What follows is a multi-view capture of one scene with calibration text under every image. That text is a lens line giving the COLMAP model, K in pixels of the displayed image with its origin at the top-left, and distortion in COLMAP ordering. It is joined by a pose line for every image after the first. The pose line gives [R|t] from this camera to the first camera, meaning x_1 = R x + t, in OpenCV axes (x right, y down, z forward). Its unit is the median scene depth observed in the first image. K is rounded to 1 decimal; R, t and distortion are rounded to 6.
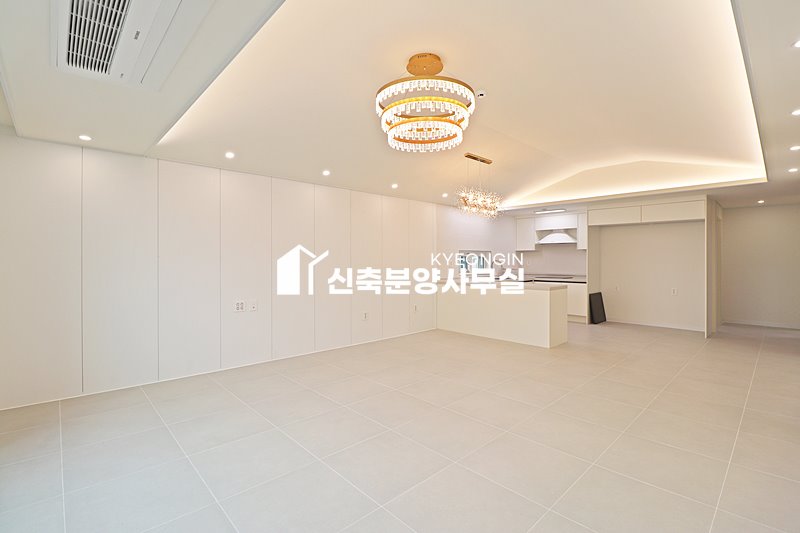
lens RADIAL K [[367.6, 0, 399.6], [0, 367.6, 261.4], [0, 0, 1]] dist [0.000694, -0.013801]
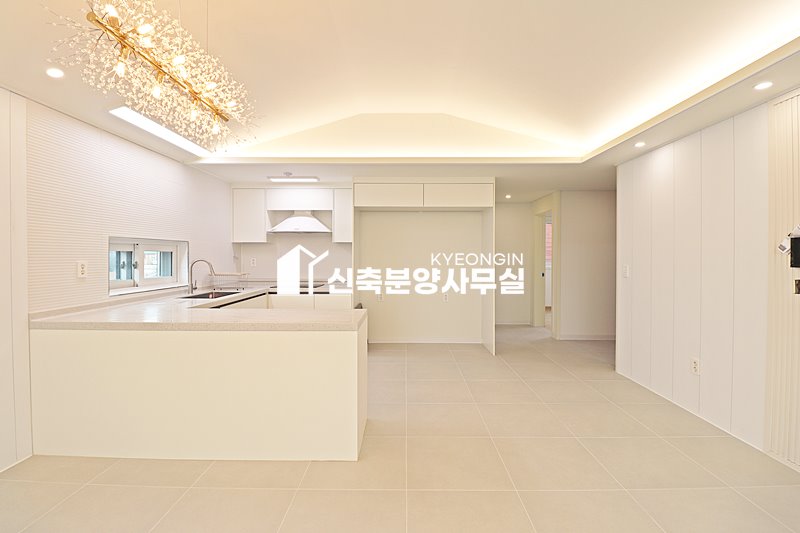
lens RADIAL K [[372.4, 0, 401.5], [0, 372.4, 261.5], [0, 0, 1]] dist [0.000099, -0.013015]
pose [[0.691775, -0.012905, 0.721998, 0.089274], [0.002969, 0.999883, 0.015027, -0.007700], [-0.722107, -0.008252, 0.691732, 0.488162]]
